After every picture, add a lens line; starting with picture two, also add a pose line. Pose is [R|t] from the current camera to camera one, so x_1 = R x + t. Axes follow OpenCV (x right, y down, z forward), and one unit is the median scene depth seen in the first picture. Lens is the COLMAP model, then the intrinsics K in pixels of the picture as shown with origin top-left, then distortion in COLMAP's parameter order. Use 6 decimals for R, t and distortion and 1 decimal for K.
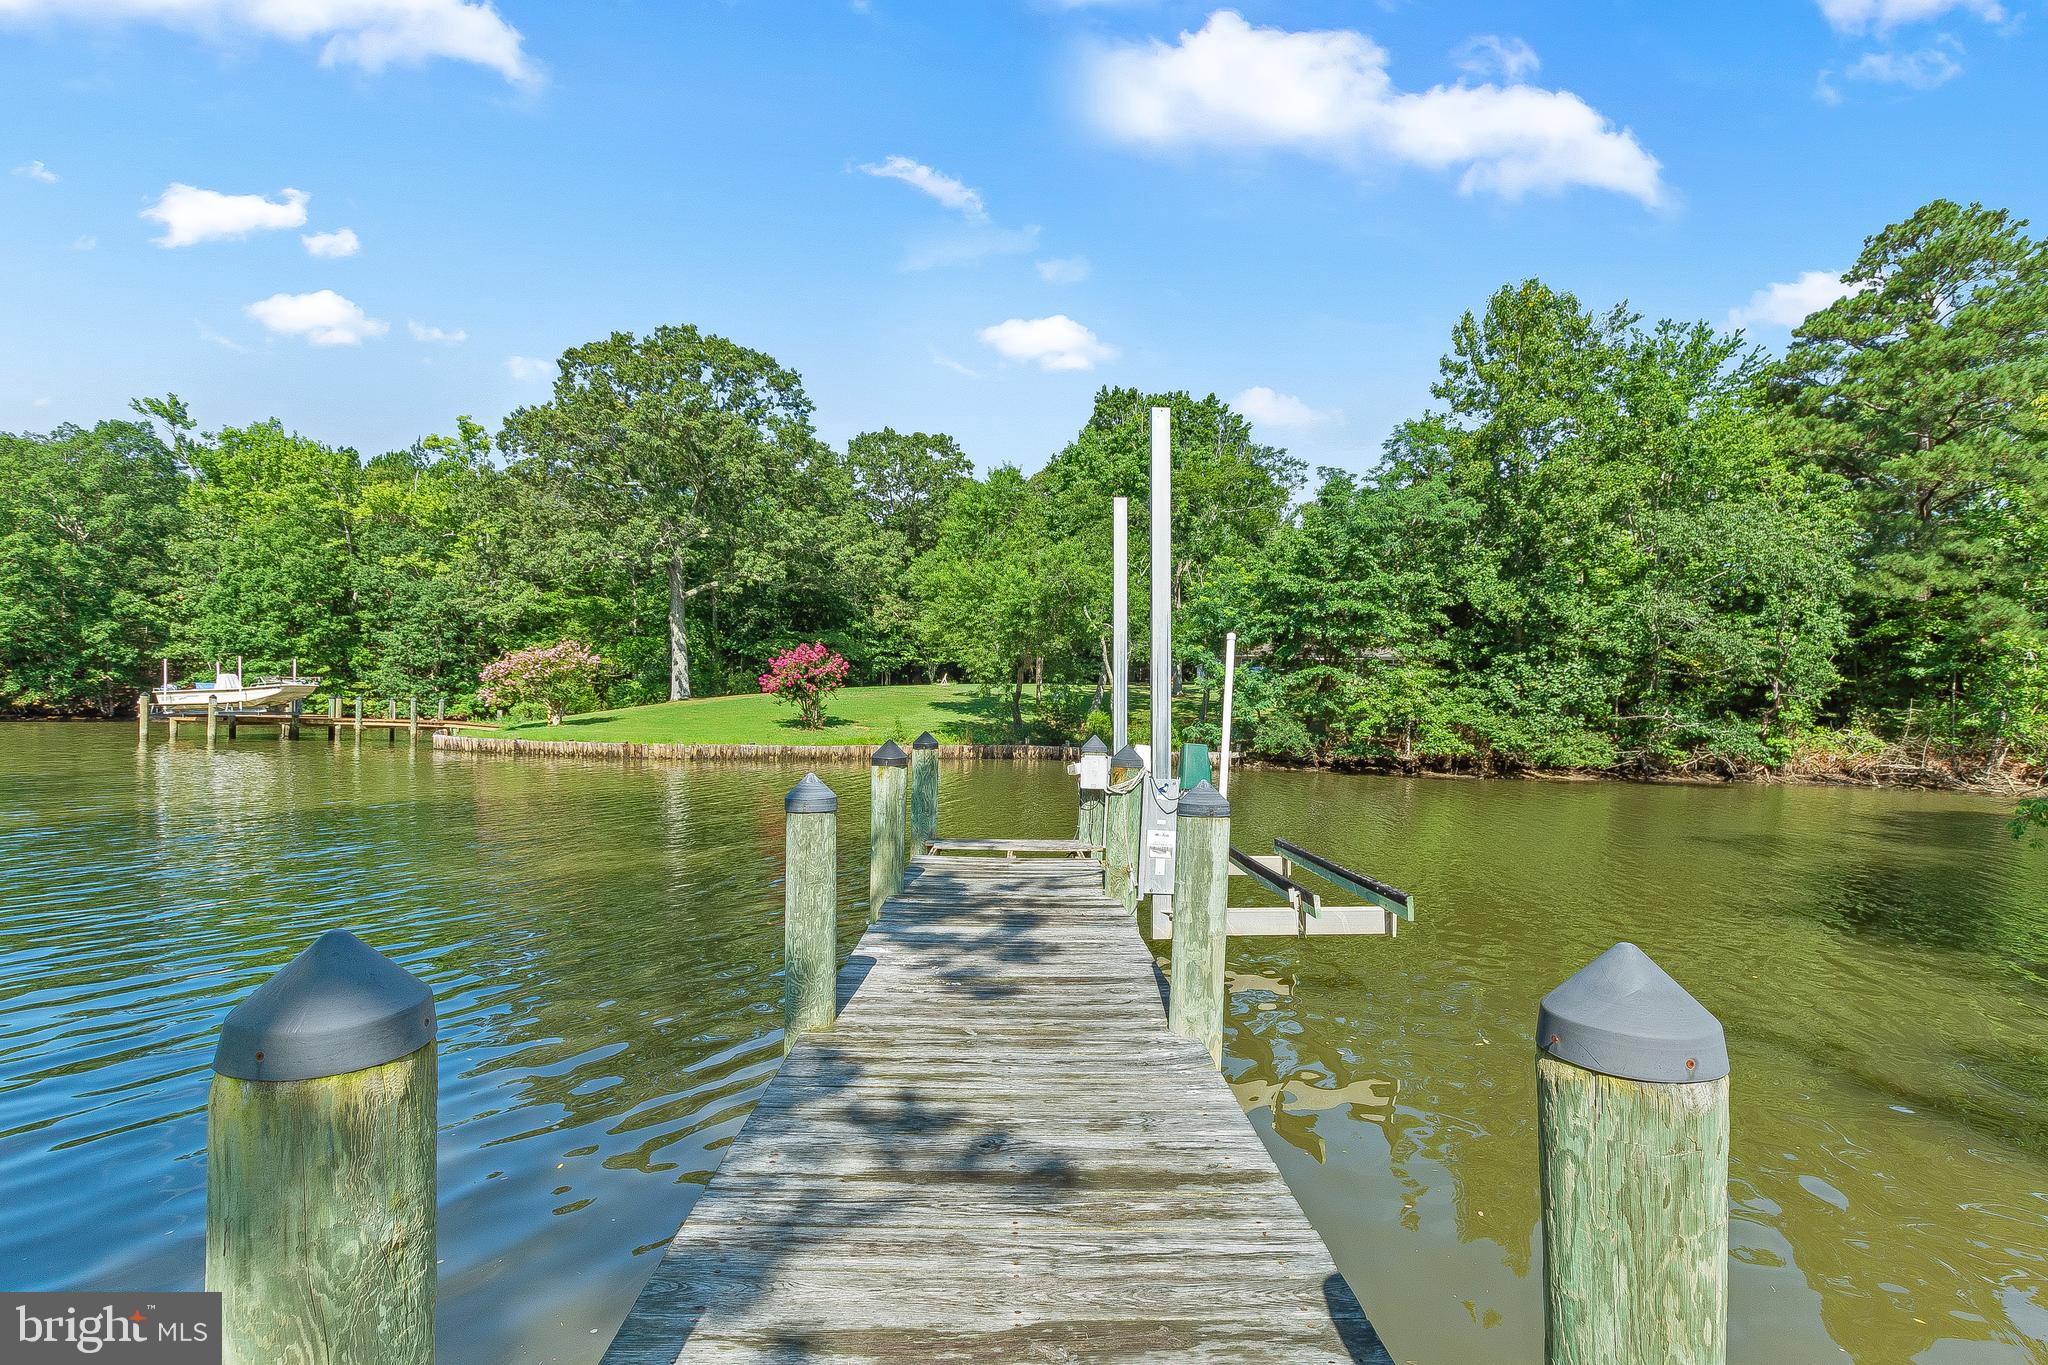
lens RADIAL K [[926.9, 0, 1054.5], [0, 926.9, 708.4], [0, 0, 1]] dist [0.001289, -0.000888]
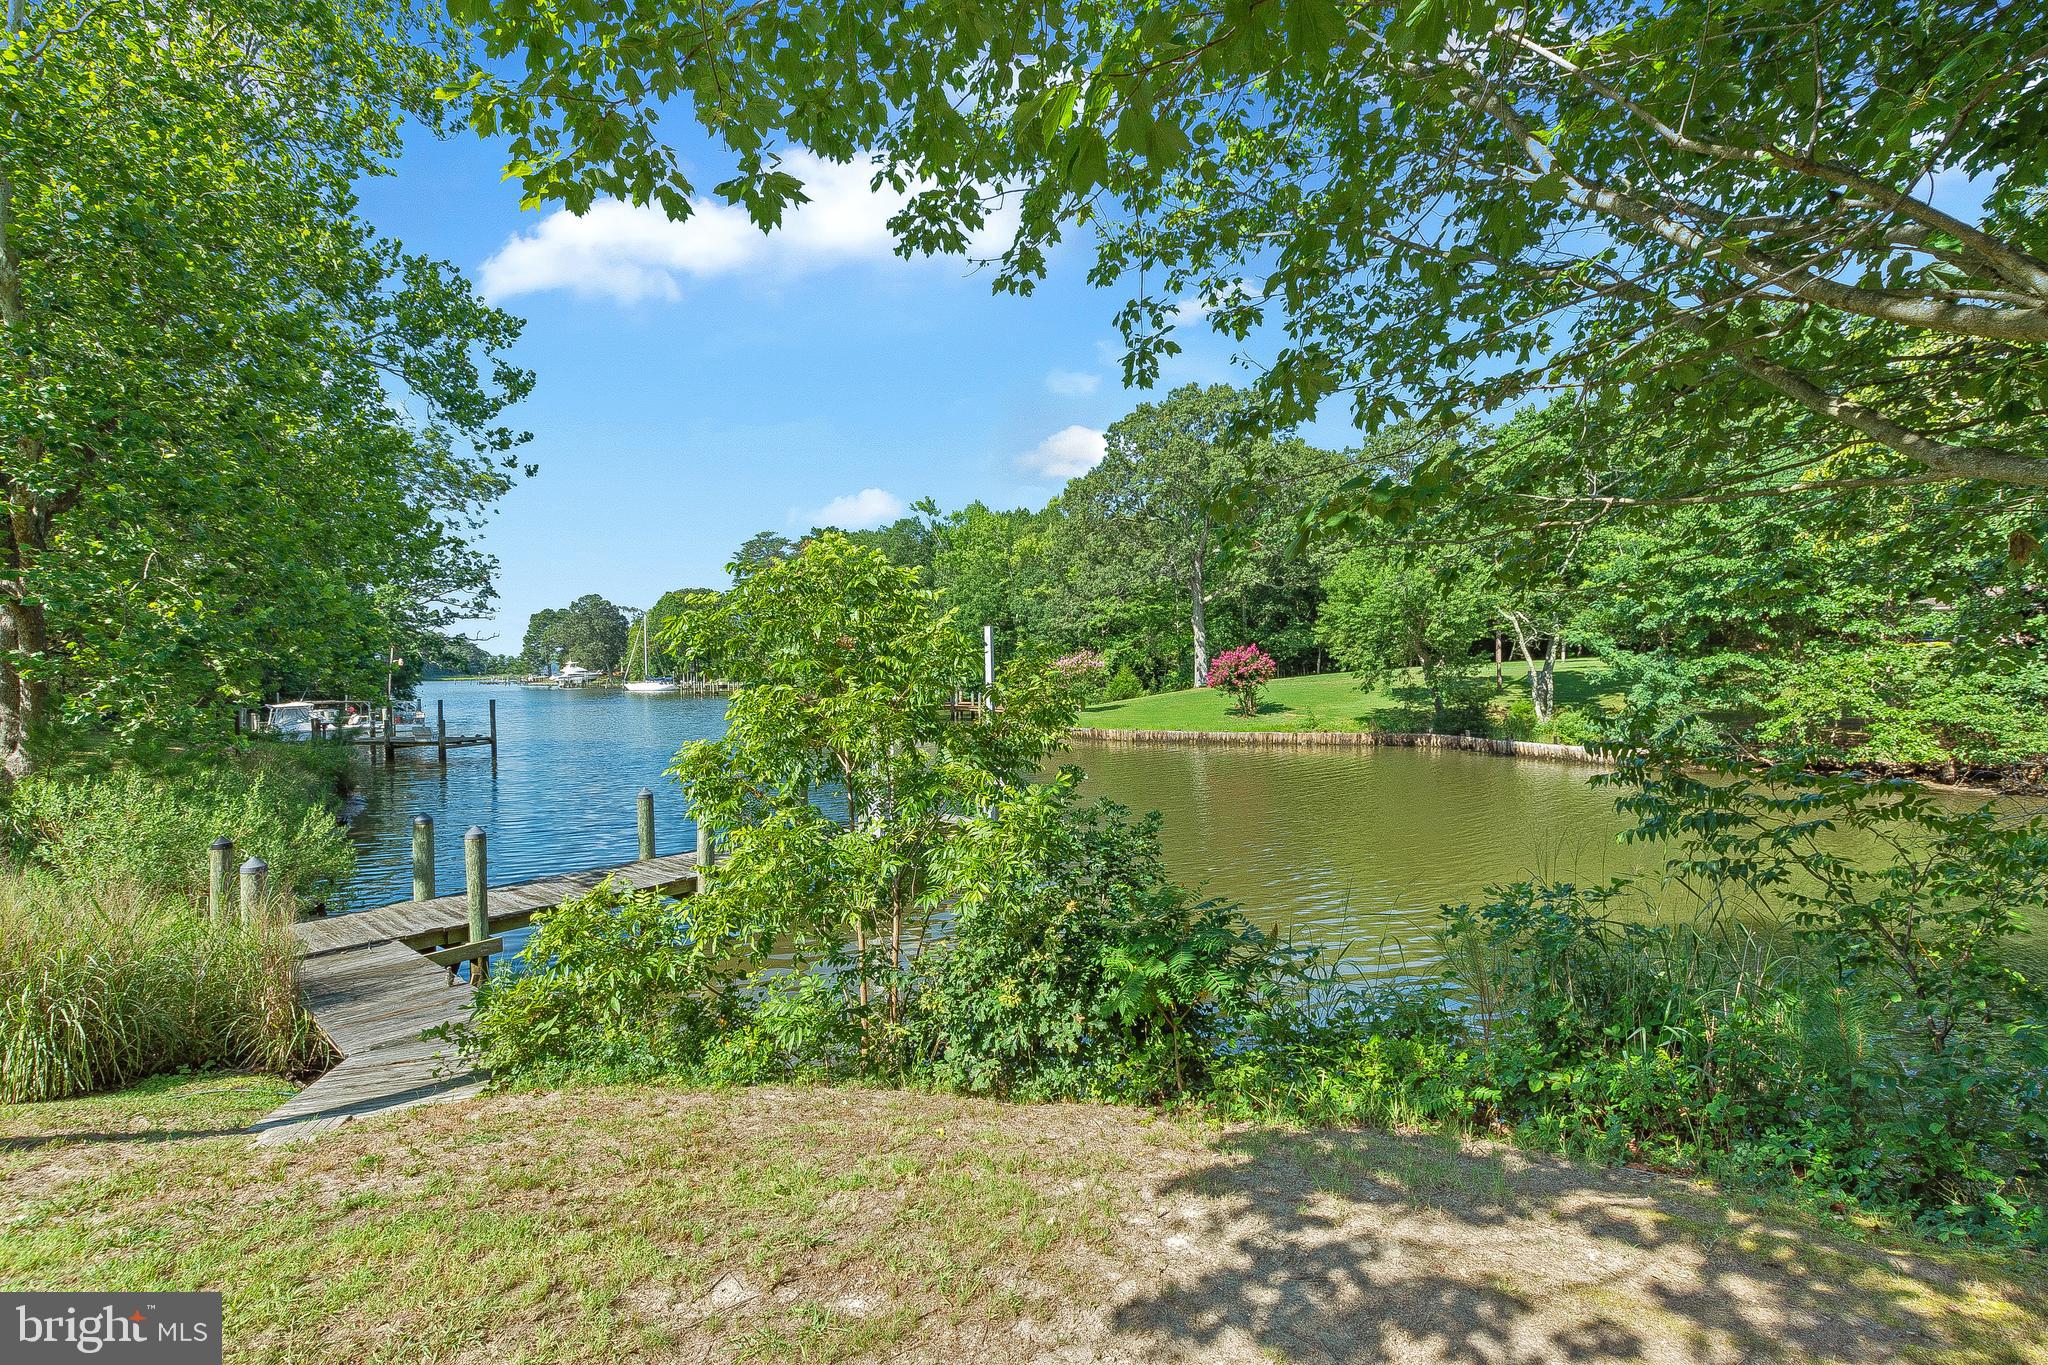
lens RADIAL K [[887.0, 0, 1015.3], [0, 887.0, 693.0], [0, 0, 1]] dist [0.007901, -0.004208]
pose [[0.743495, -0.010692, -0.668656, 0.201823], [0.023508, 0.999672, 0.010155, -0.019126], [0.668328, -0.023269, 0.743503, -0.038038]]
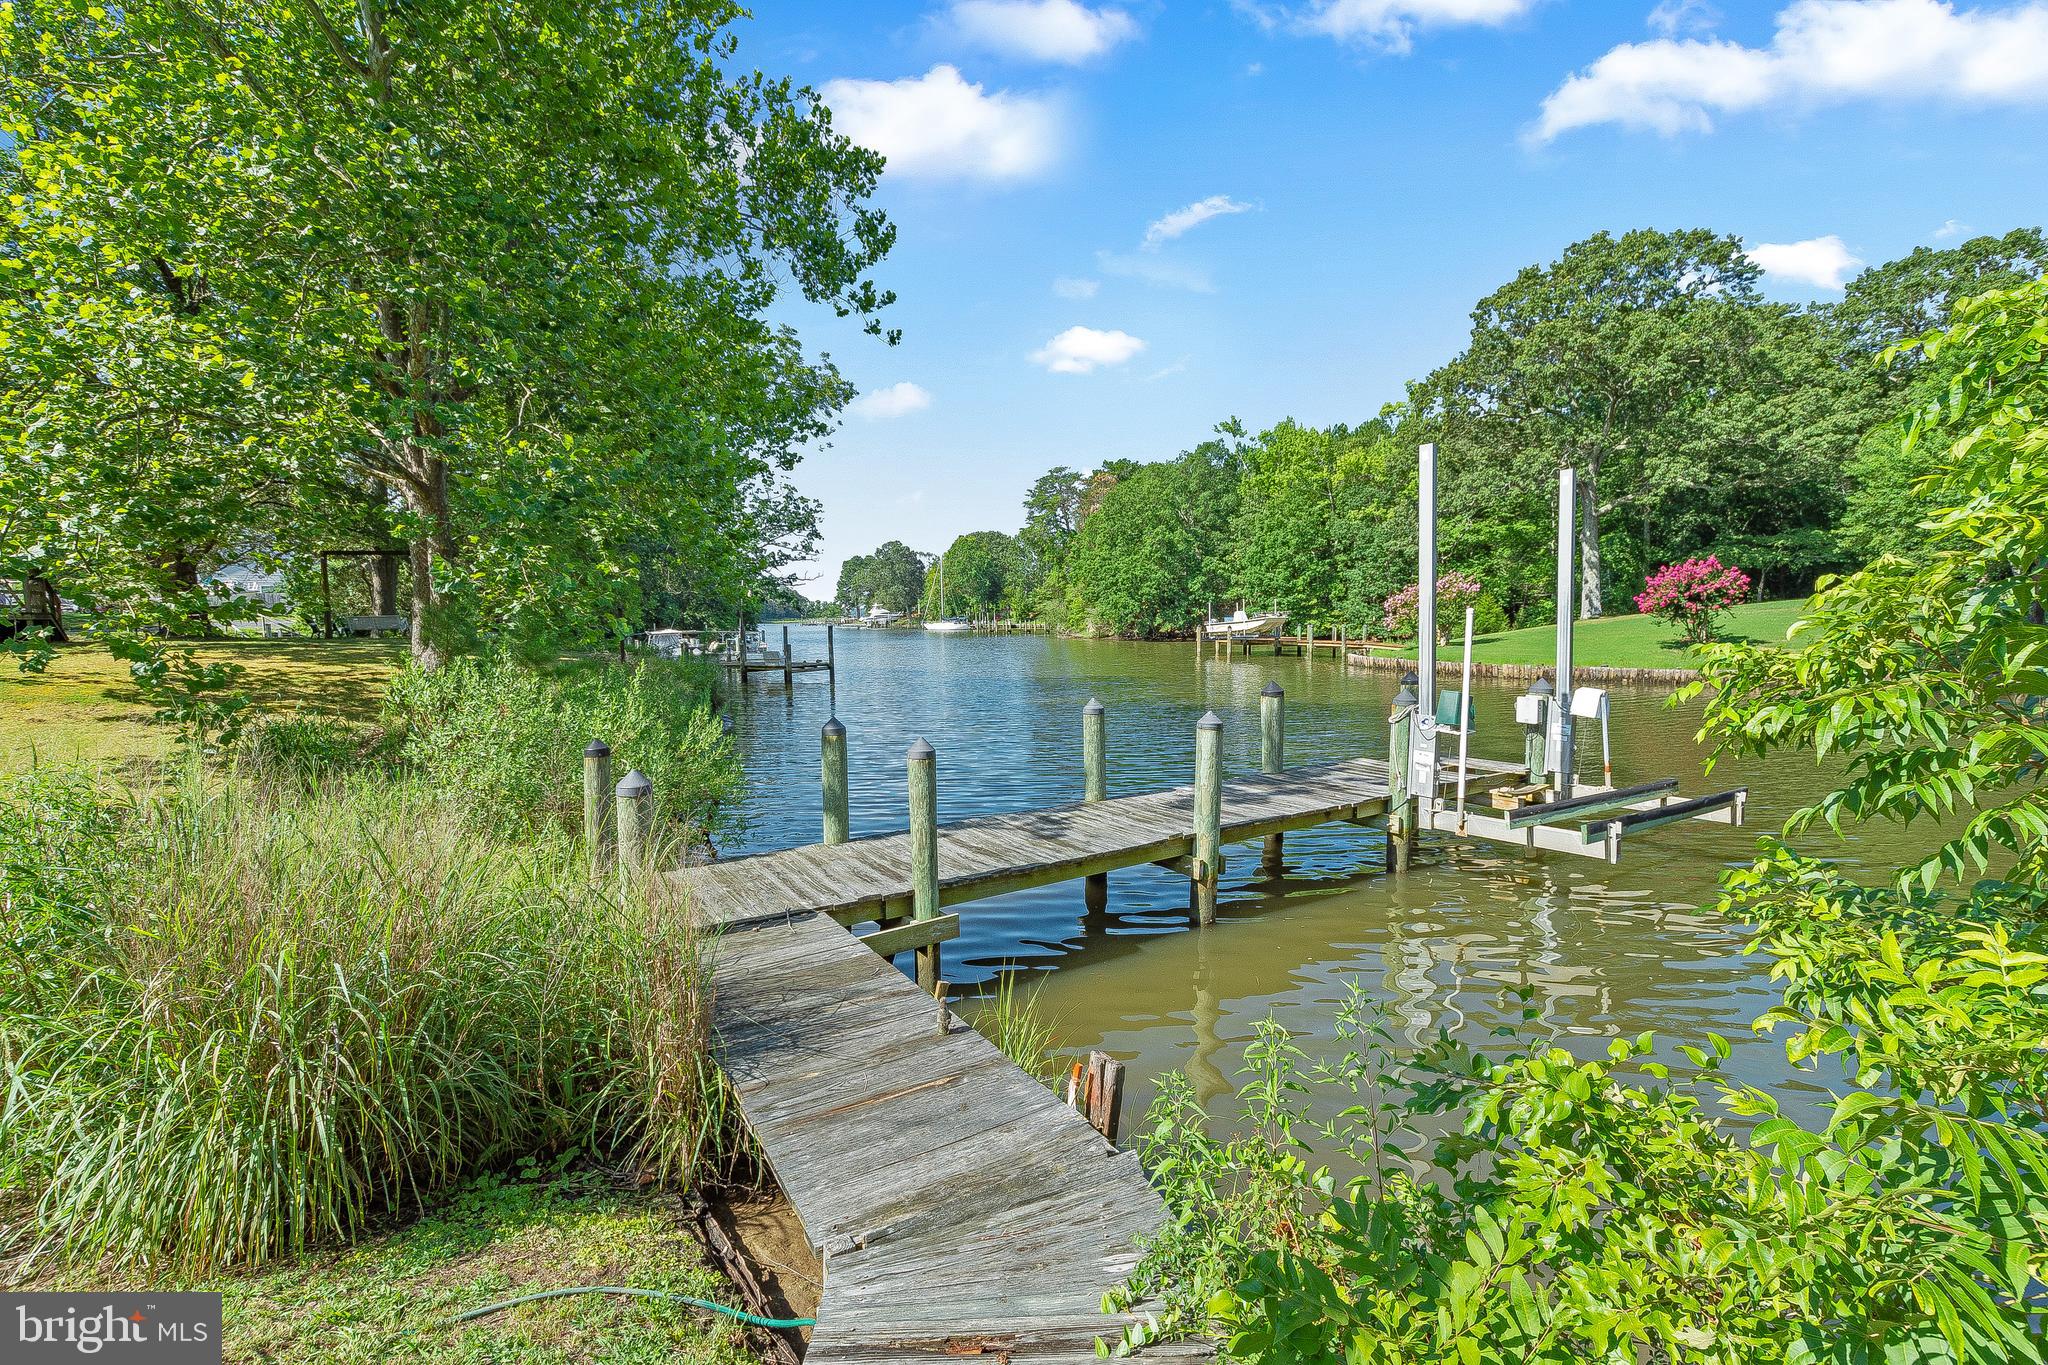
lens RADIAL K [[887.0, 0, 1014.2], [0, 887.0, 691.1], [0, 0, 1]] dist [0.007901, -0.004208]
pose [[0.506658, 0.045479, -0.860947, 0.113769], [0.021843, 0.997610, 0.065553, -0.007598], [0.861870, -0.052019, 0.504454, -0.026134]]
